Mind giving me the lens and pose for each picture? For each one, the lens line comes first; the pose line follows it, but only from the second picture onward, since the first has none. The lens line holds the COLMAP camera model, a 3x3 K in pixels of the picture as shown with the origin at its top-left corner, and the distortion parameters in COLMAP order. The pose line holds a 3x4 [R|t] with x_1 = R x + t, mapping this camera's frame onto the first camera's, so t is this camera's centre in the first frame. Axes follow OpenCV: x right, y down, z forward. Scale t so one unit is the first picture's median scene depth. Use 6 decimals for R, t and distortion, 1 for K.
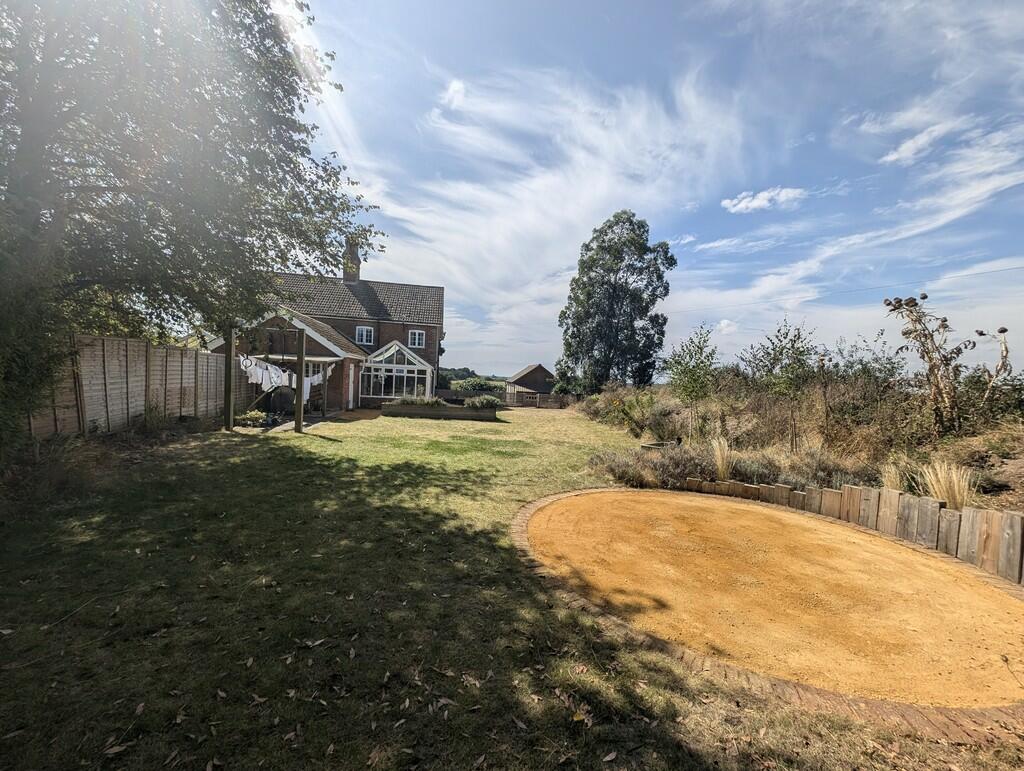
lens RADIAL K [[386.9, 0, 508.4], [0, 386.9, 393.6], [0, 0, 1]] dist [0.003552, 0.000871]
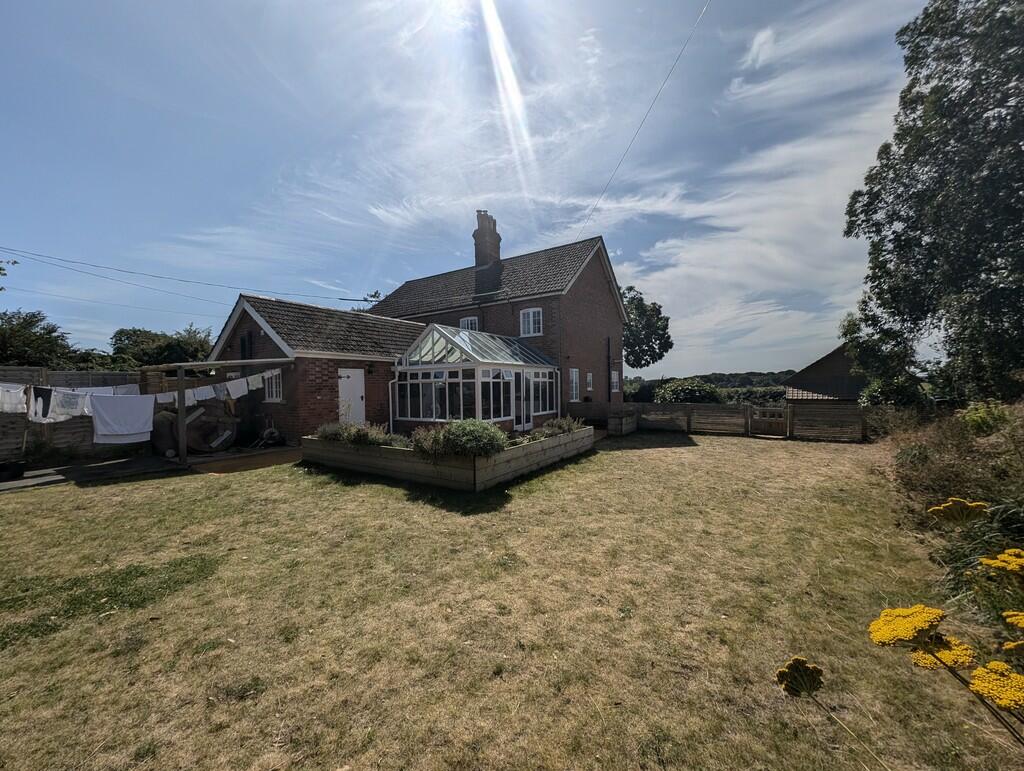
lens RADIAL K [[386.9, 0, 513.1], [0, 386.9, 394.0], [0, 0, 1]] dist [0.003552, 0.000871]
pose [[0.734473, -0.044741, -0.677161, 0.108784], [0.025159, 0.998934, -0.038712, -0.002915], [0.678171, 0.011396, 0.734816, 0.373002]]
